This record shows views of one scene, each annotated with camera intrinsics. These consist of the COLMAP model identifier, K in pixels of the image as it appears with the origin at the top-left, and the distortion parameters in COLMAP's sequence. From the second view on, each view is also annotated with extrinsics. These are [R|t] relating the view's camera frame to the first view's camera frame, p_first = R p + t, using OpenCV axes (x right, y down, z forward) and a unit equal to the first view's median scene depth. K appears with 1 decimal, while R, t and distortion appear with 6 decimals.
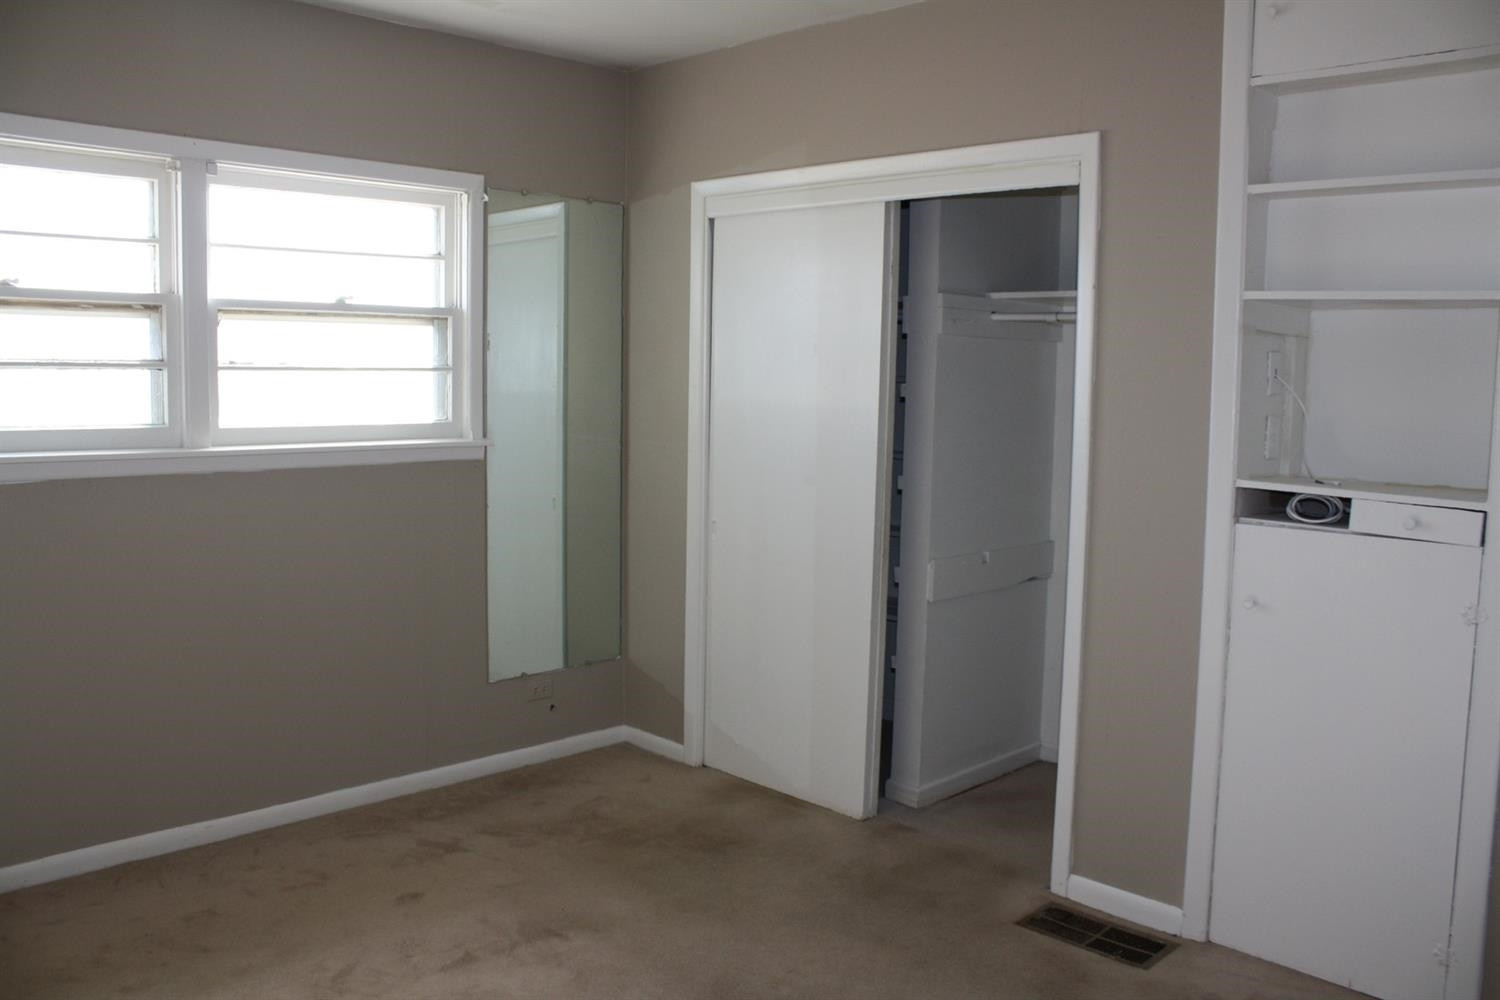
lens RADIAL K [[1256.2, 0, 741.2], [0, 1256.2, 494.0], [0, 0, 1]] dist [-0.144692, 0.126862]
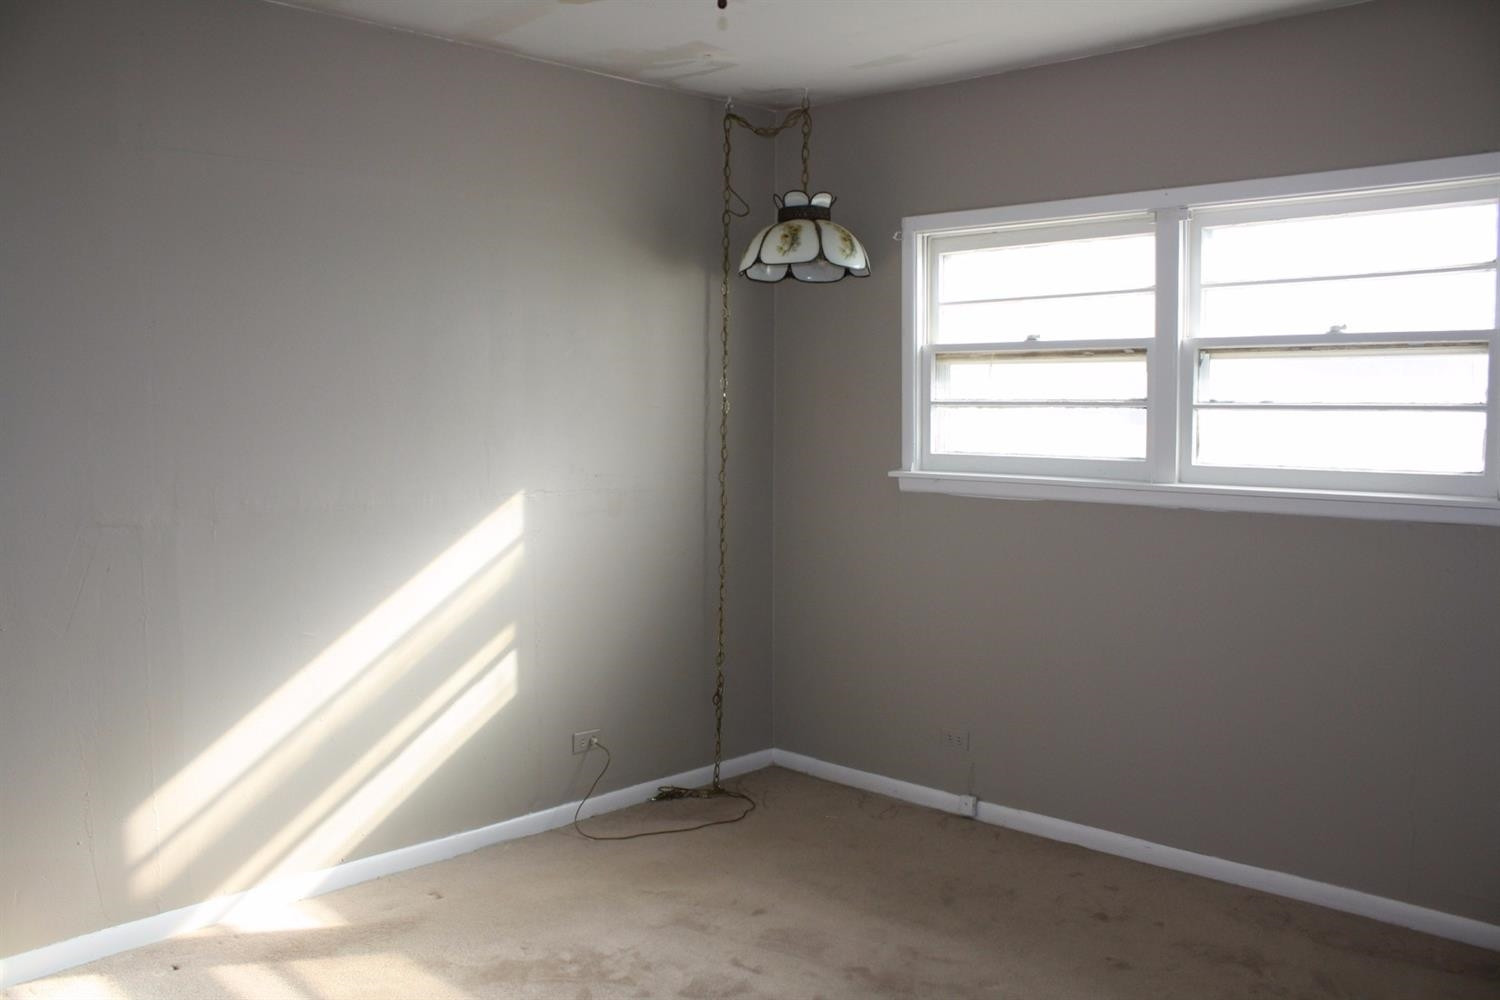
lens RADIAL K [[1256.2, 0, 741.2], [0, 1256.2, 494.0], [0, 0, 1]] dist [-0.144692, 0.126862]
pose [[0.015225, 0.052114, -0.998525, 0.605745], [-0.100399, 0.993673, 0.050330, -0.045003], [0.994831, 0.099485, 0.020360, 0.622351]]
